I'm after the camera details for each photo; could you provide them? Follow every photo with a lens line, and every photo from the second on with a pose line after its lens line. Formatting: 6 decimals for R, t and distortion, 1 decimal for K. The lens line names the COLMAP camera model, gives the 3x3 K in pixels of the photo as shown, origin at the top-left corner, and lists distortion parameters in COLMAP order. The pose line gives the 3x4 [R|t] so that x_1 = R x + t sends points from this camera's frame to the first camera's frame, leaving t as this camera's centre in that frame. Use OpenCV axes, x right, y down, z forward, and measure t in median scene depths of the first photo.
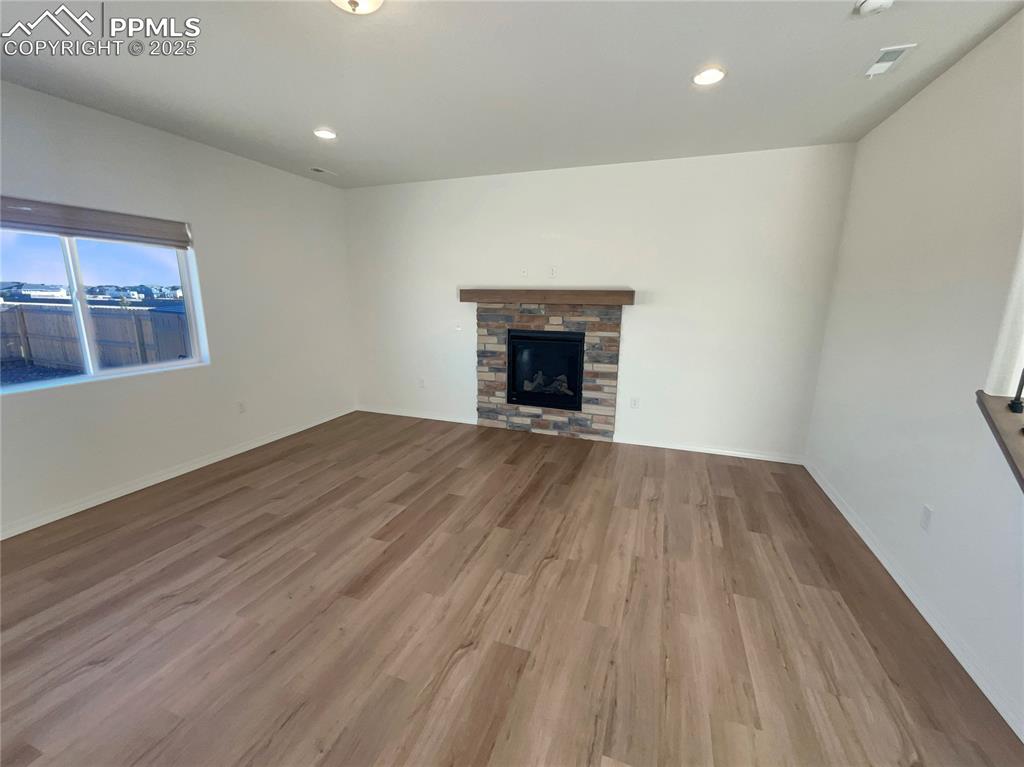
lens RADIAL K [[421.5, 0, 506.4], [0, 421.5, 390.7], [0, 0, 1]] dist [-0.001662, 0.000249]
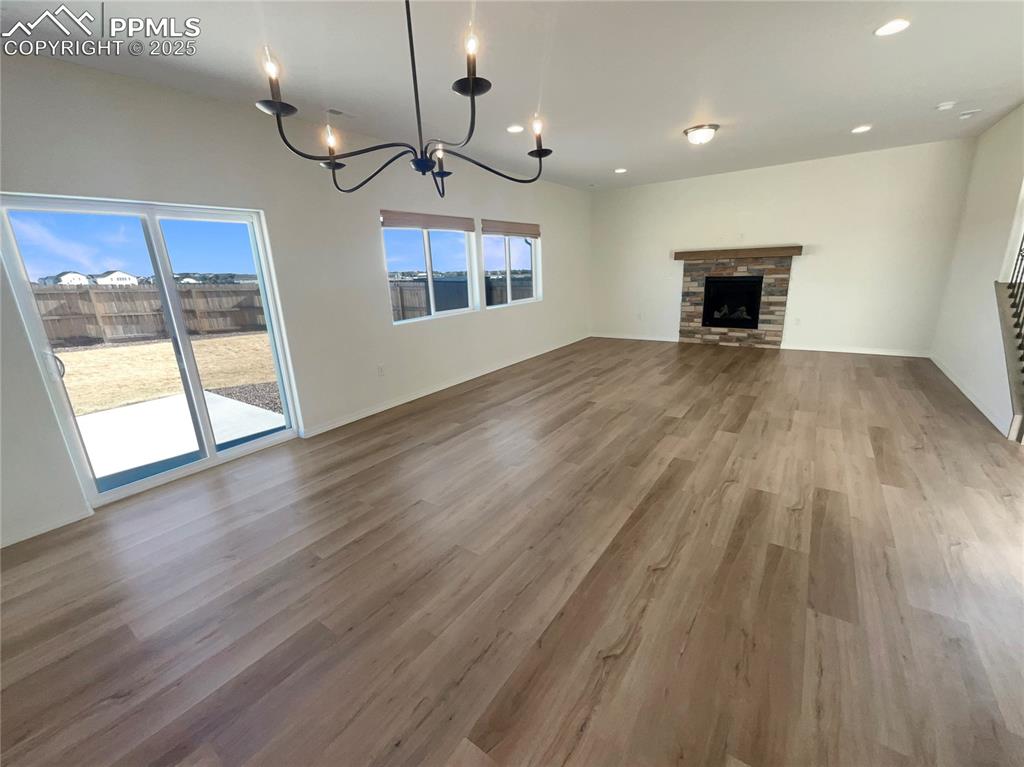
lens RADIAL K [[421.5, 0, 510.4], [0, 421.5, 389.3], [0, 0, 1]] dist [-0.001662, 0.000249]
pose [[0.965557, 0.022279, -0.259237, -0.285811], [-0.006179, 0.998010, 0.062756, 0.177344], [0.260119, -0.058992, 0.963773, -0.713949]]
